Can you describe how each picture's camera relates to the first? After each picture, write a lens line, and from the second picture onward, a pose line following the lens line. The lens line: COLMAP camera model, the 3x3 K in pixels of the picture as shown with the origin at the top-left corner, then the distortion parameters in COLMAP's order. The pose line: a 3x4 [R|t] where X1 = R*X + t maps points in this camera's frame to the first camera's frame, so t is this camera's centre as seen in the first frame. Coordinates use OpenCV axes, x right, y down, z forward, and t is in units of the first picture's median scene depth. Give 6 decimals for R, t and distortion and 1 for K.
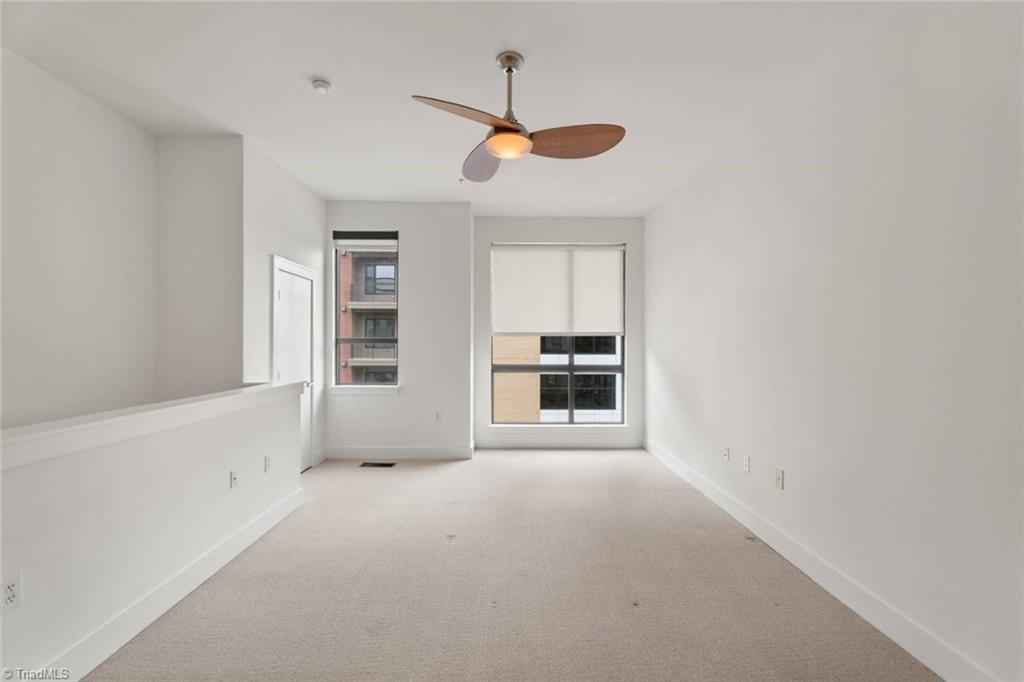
lens RADIAL K [[459.8, 0, 515.3], [0, 459.8, 344.6], [0, 0, 1]] dist [0.001039, 0.001415]
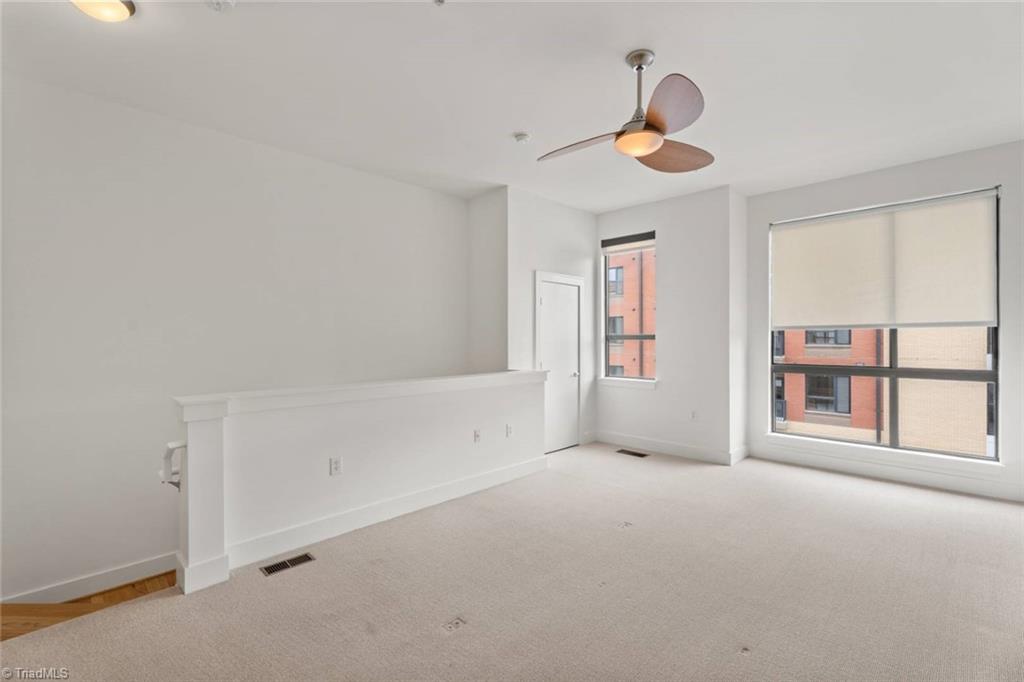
lens RADIAL K [[459.8, 0, 507.9], [0, 459.8, 344.0], [0, 0, 1]] dist [0.001039, 0.001415]
pose [[0.694324, 0.003878, -0.719652, 0.258897], [0.001632, 0.999974, 0.006963, -0.000516], [0.719661, -0.006009, 0.694300, 0.047505]]
